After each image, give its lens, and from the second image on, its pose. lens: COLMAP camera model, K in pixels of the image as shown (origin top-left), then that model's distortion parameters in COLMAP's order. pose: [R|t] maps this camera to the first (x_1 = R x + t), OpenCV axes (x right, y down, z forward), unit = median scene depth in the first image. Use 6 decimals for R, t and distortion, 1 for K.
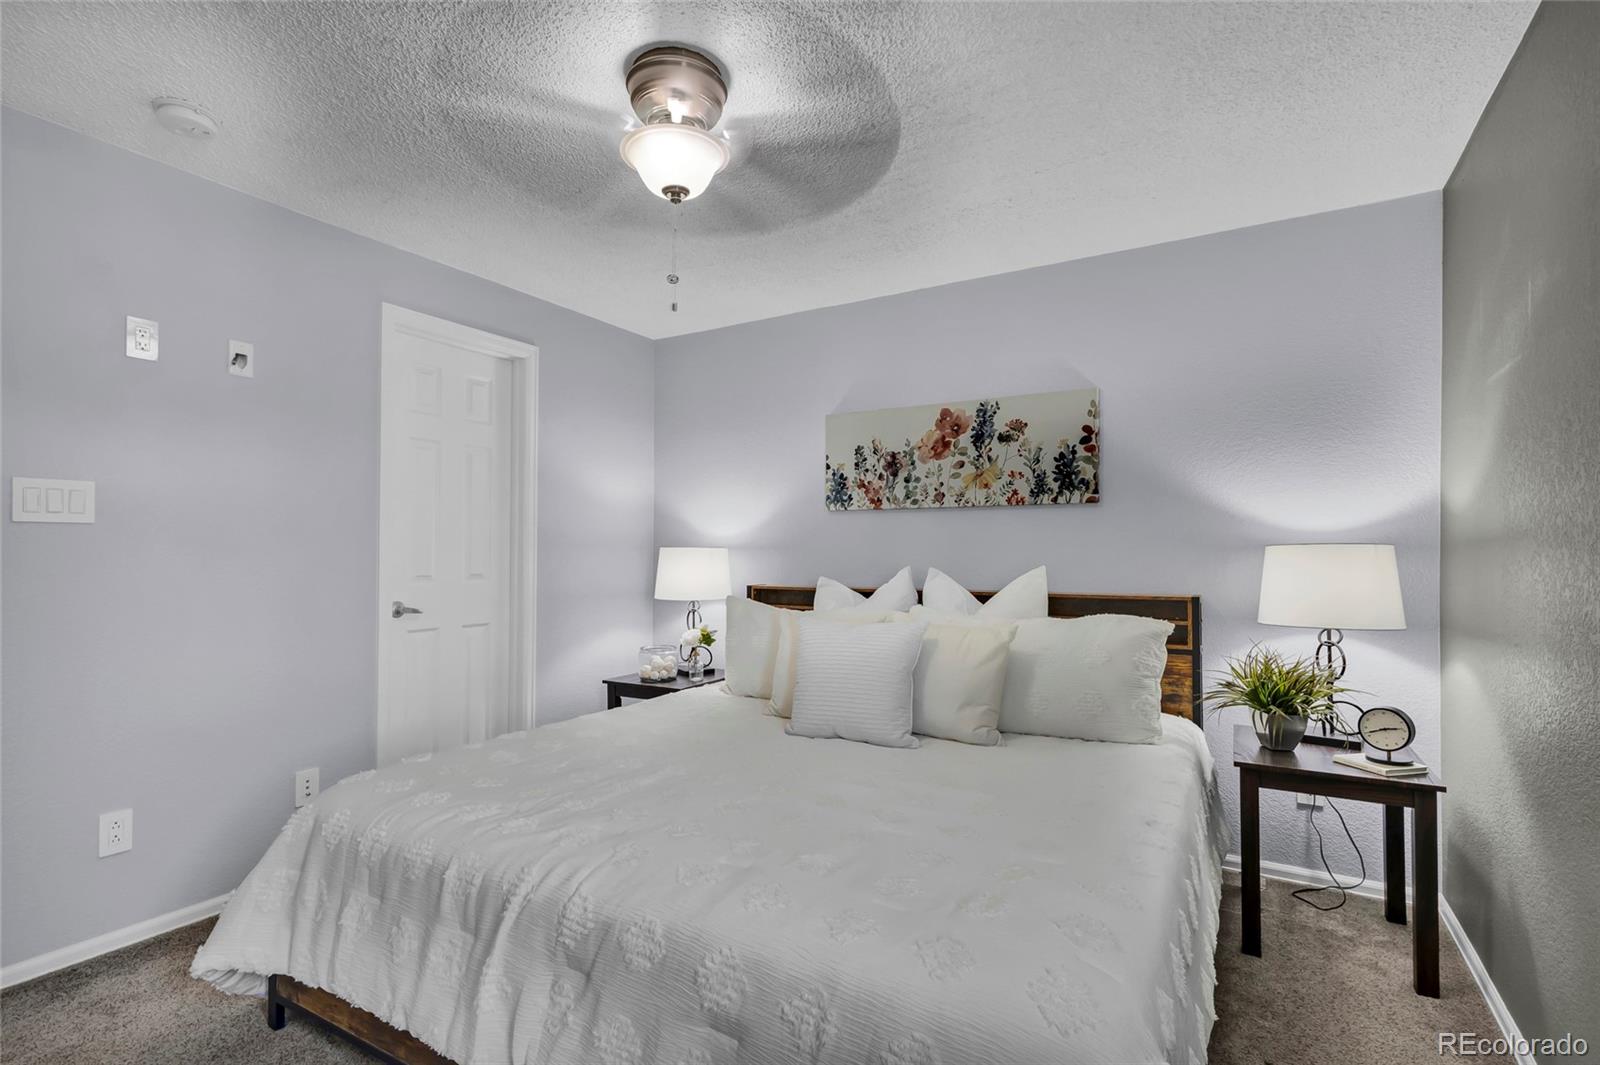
lens RADIAL K [[752.2, 0, 806.3], [0, 752.2, 530.9], [0, 0, 1]] dist [0.011889, -0.006931]
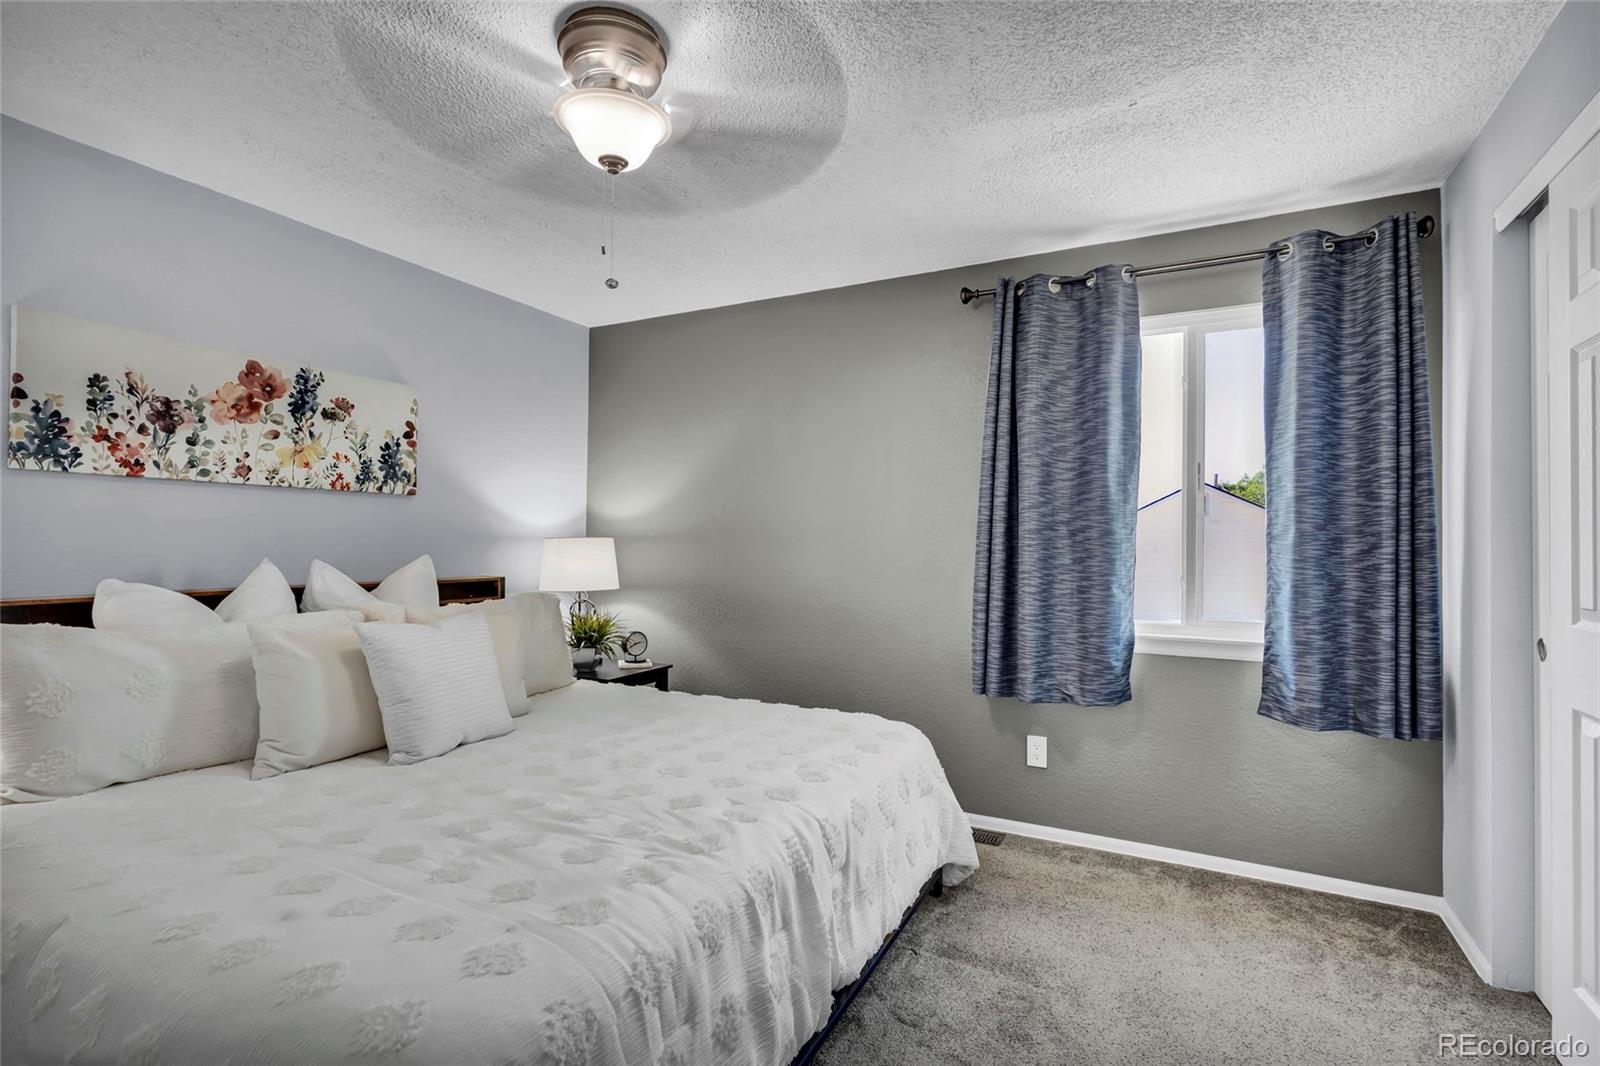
lens RADIAL K [[752.2, 0, 806.3], [0, 752.2, 531.4], [0, 0, 1]] dist [0.011889, -0.006931]
pose [[-0.056286, 0.017666, 0.998258, -0.659509], [-0.032047, 0.999296, -0.019492, 0.015448], [-0.997900, -0.033088, -0.055680, 0.463070]]
